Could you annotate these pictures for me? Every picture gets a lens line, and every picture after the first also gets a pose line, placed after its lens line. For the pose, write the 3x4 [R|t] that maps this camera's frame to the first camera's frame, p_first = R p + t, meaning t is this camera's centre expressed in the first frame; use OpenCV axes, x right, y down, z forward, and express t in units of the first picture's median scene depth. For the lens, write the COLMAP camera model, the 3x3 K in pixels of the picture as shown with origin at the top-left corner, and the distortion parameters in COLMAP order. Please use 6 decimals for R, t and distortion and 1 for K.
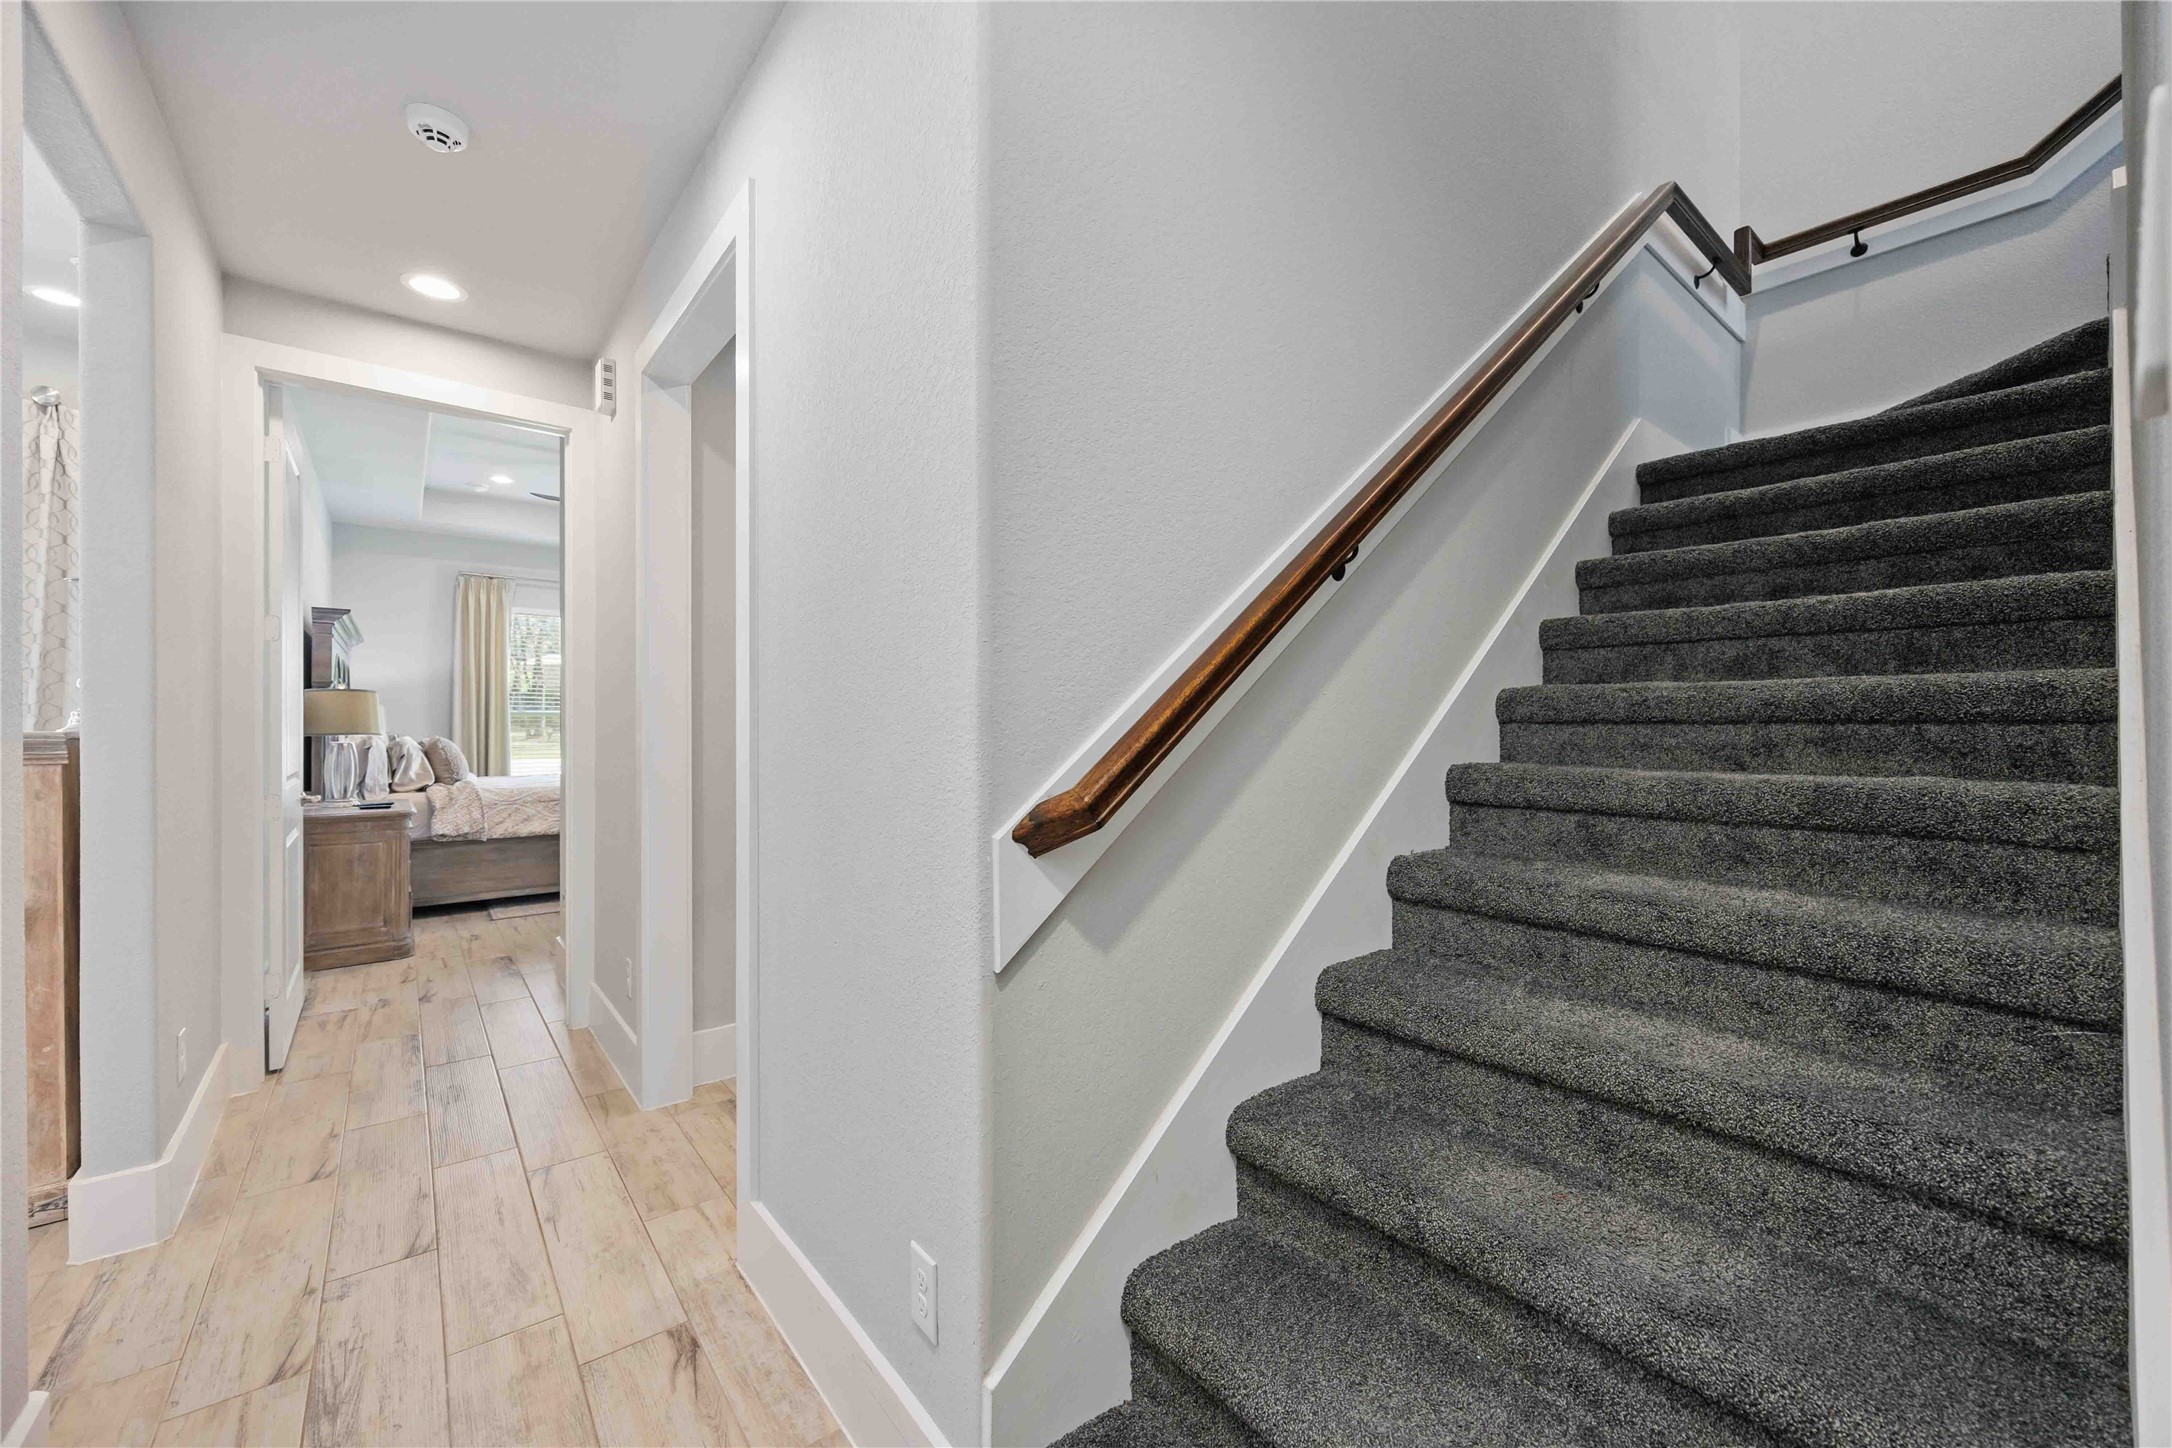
lens RADIAL K [[851.5, 0, 1090.4], [0, 851.5, 723.4], [0, 0, 1]] dist [-0.000856, -0.000076]
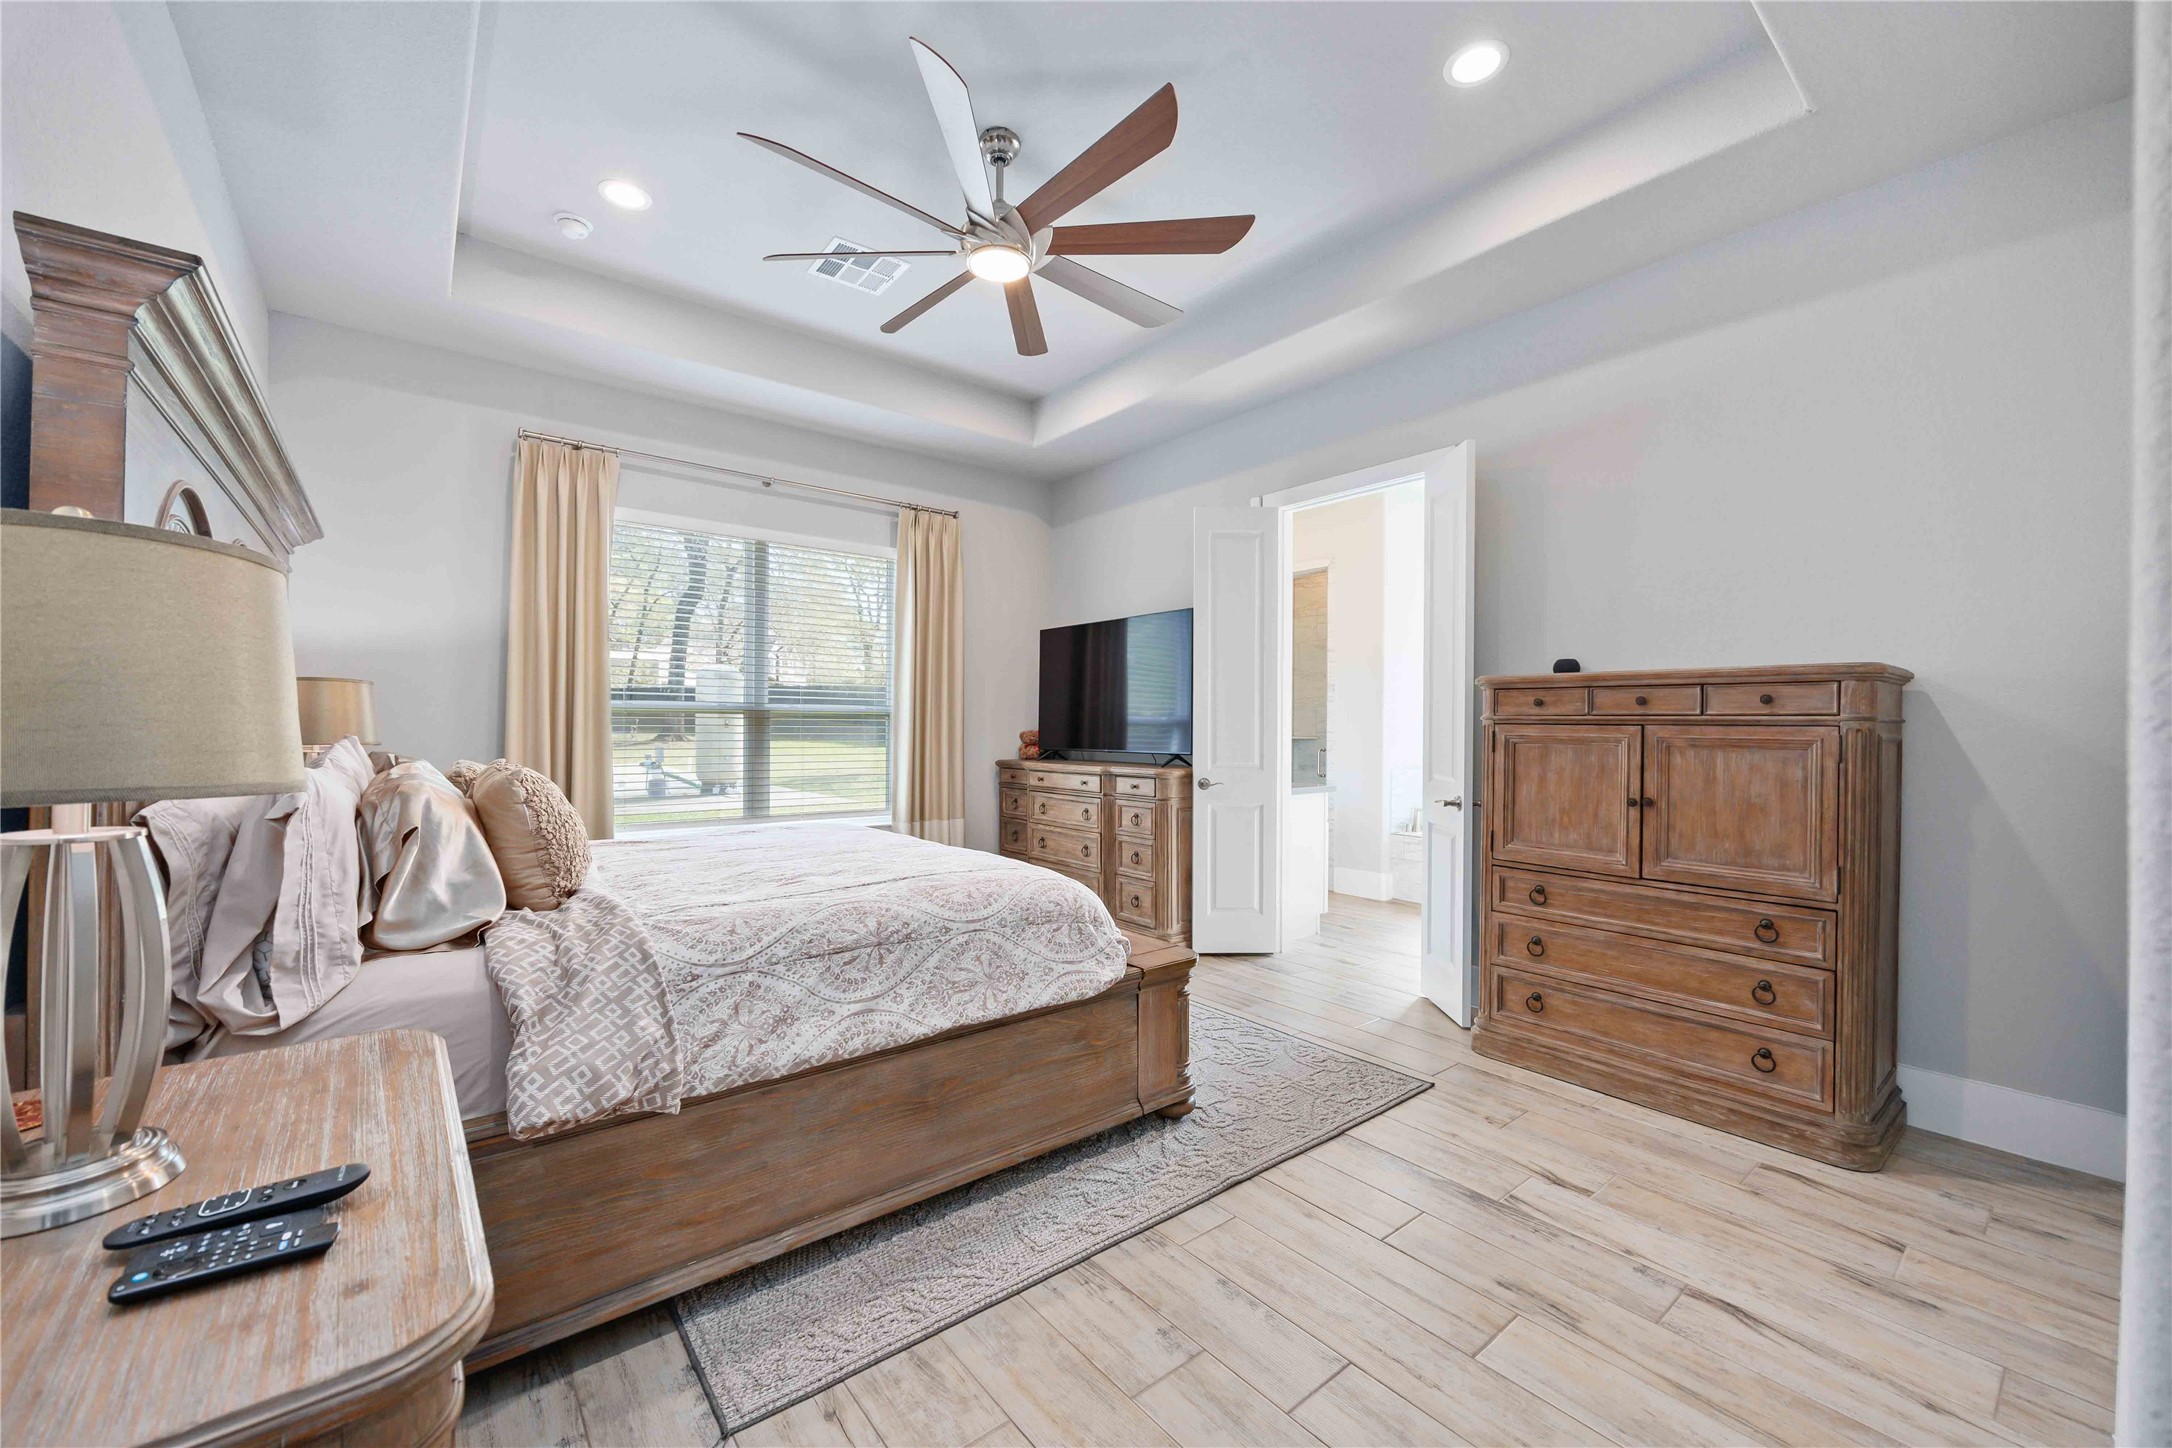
lens RADIAL K [[851.5, 0, 1090.4], [0, 851.5, 723.4], [0, 0, 1]] dist [-0.000856, -0.000076]
pose [[0.999967, 0.006800, -0.004444, -0.555457], [-0.006800, 0.999977, -0.000097, -0.002429], [0.004444, 0.000127, 0.999990, 0.686916]]
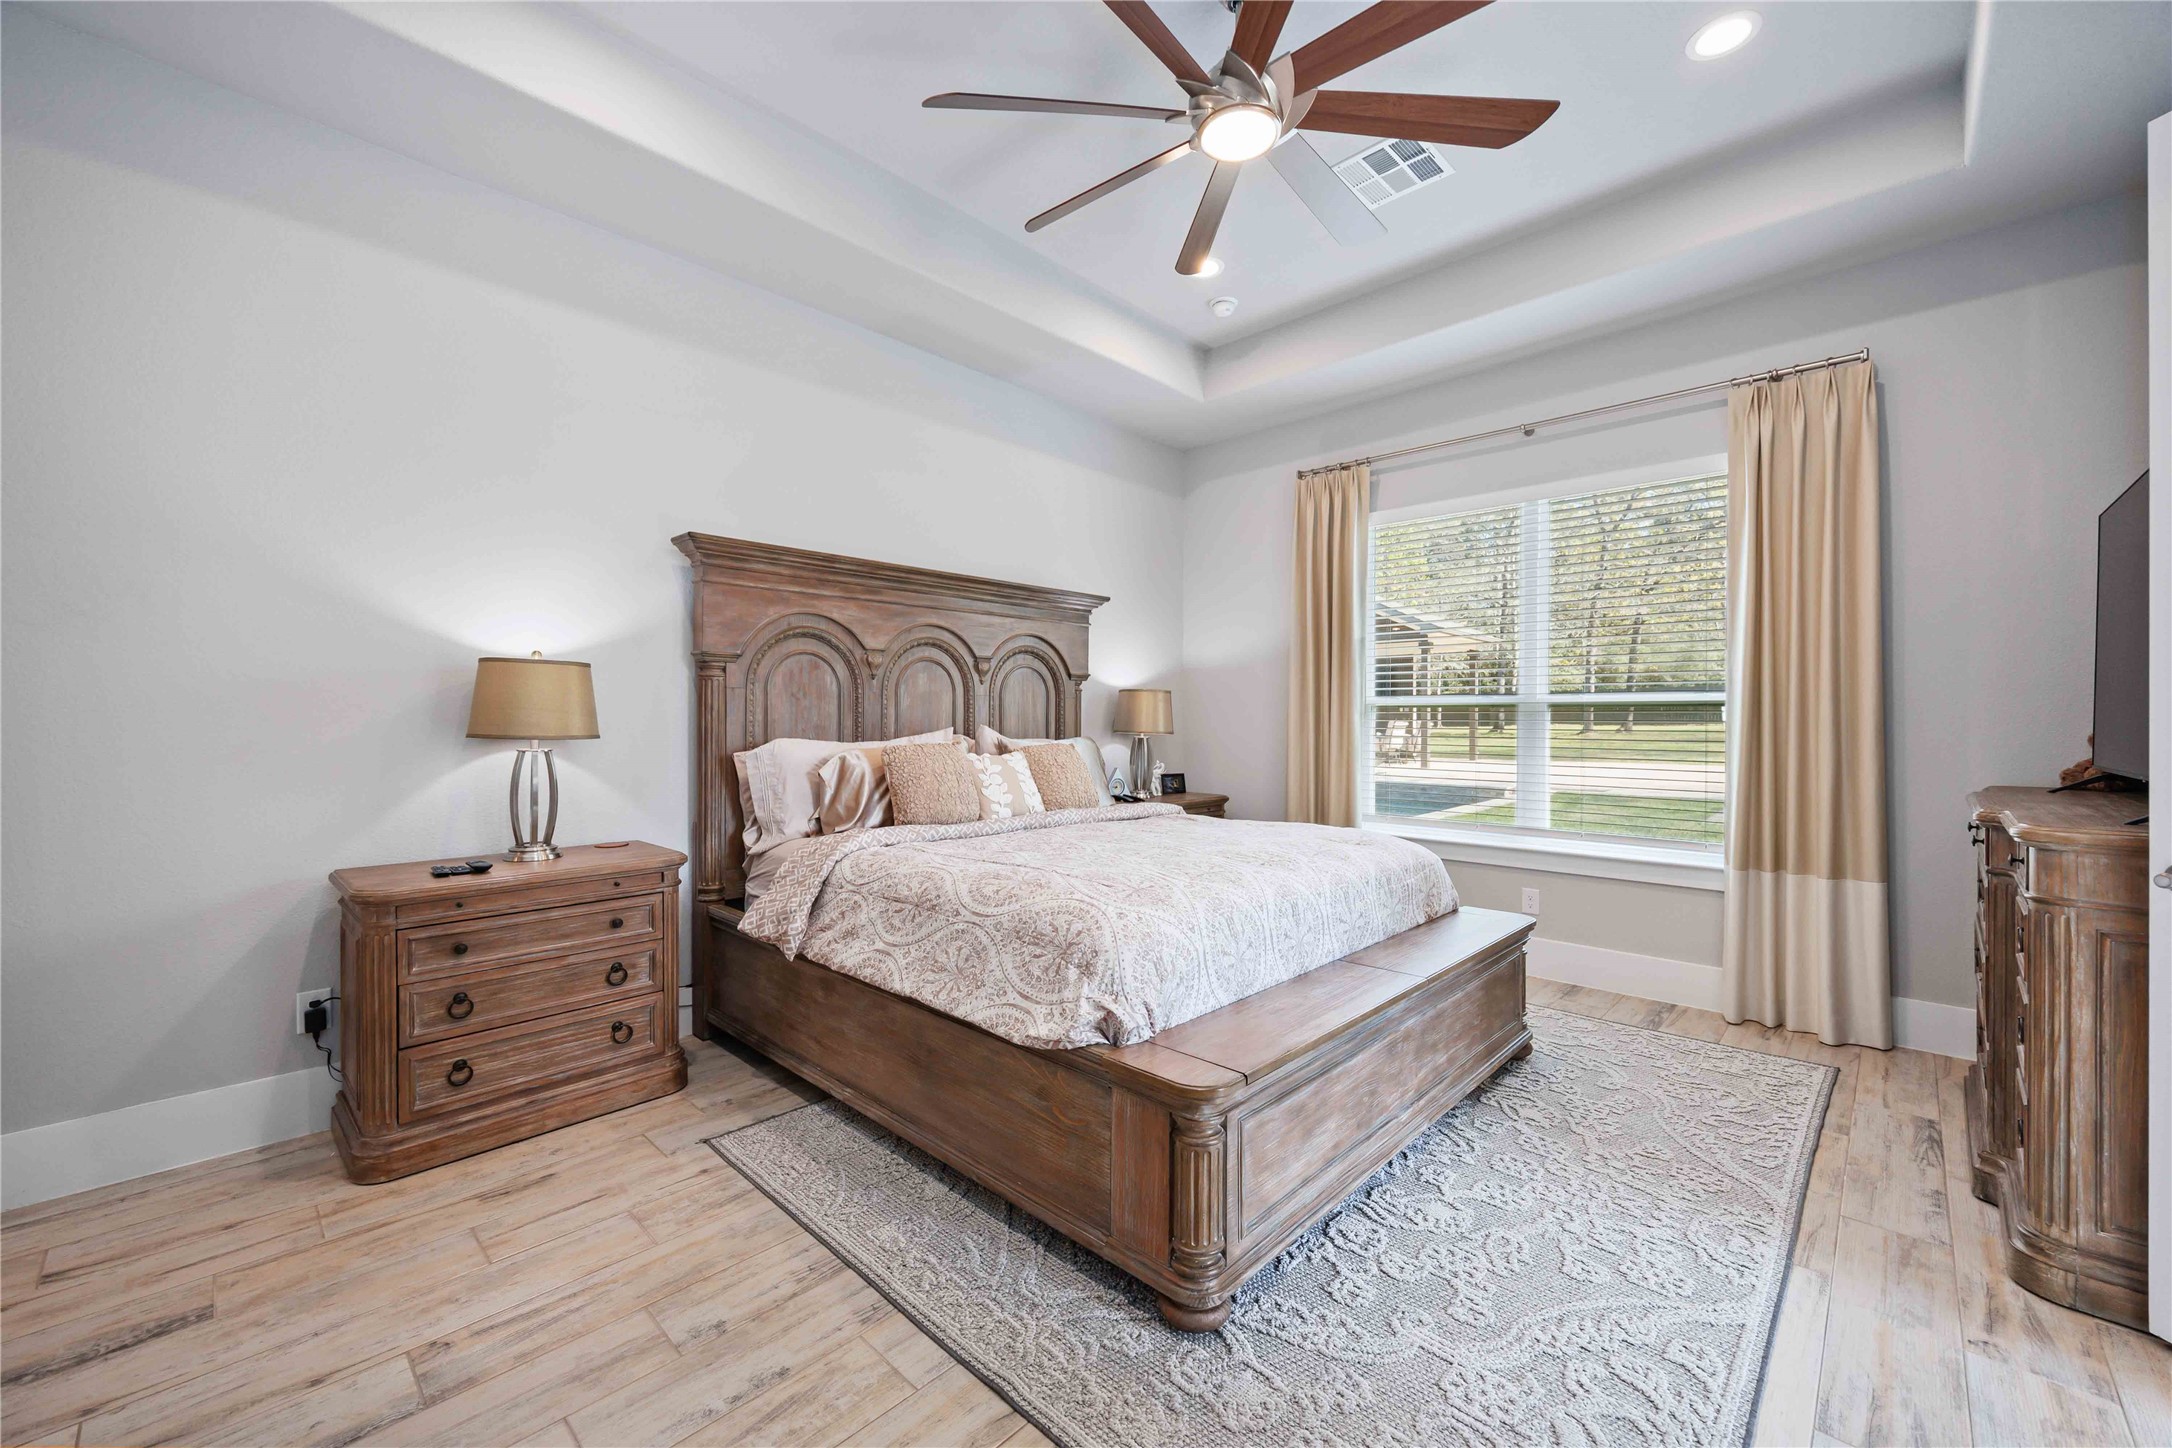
lens RADIAL K [[854.9, 0, 1086.0], [0, 854.9, 724.0], [0, 0, 1]] dist [-0.015082, -0.000110]
pose [[0.119878, 0.006391, -0.992768, -0.206811], [-0.000895, 0.999980, 0.006330, 0.000370], [0.992788, 0.000130, 0.119882, 1.097023]]
